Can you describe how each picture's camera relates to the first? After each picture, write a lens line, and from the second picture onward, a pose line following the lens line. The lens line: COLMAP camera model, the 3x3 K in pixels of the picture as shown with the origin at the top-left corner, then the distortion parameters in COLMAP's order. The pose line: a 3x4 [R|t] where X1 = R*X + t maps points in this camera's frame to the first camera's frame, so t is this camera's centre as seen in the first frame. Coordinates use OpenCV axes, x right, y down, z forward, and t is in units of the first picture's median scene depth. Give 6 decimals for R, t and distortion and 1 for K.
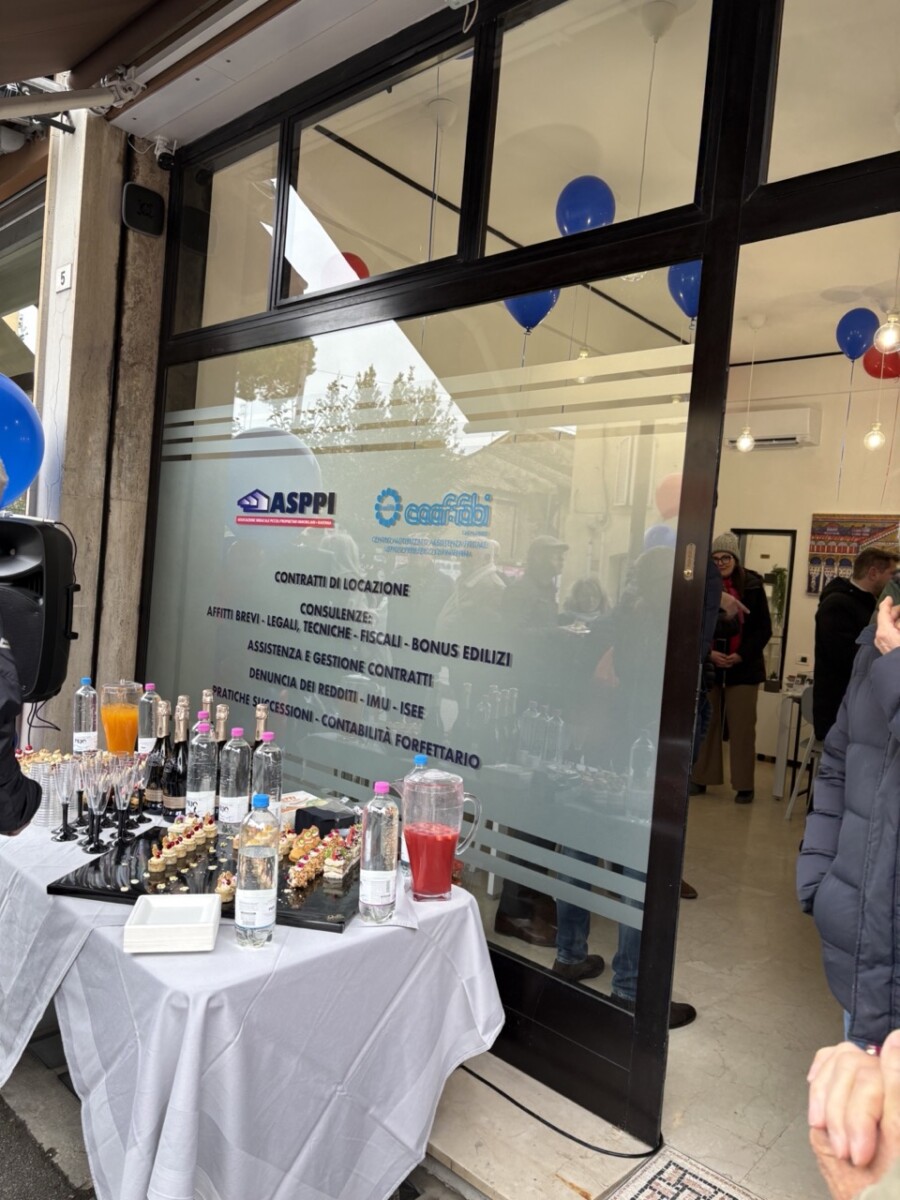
lens RADIAL K [[900.8, 0, 449.6], [0, 900.8, 600.7], [0, 0, 1]] dist [-0.005030, -0.000991]
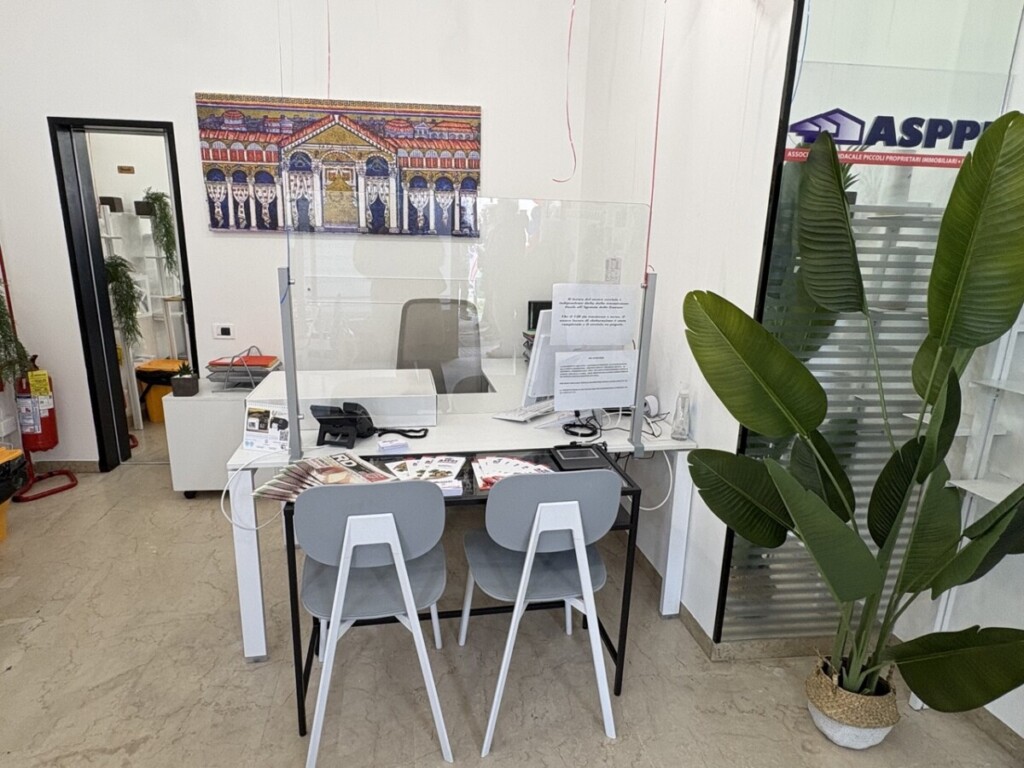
lens RADIAL K [[584.1, 0, 513.7], [0, 584.1, 386.4], [0, 0, 1]] dist [-0.003606, -0.000266]
pose [[0.634821, -0.248668, 0.731551, 0.206088], [0.054127, 0.958782, 0.278939, -0.005404], [-0.770761, -0.137480, 0.622114, 0.570637]]
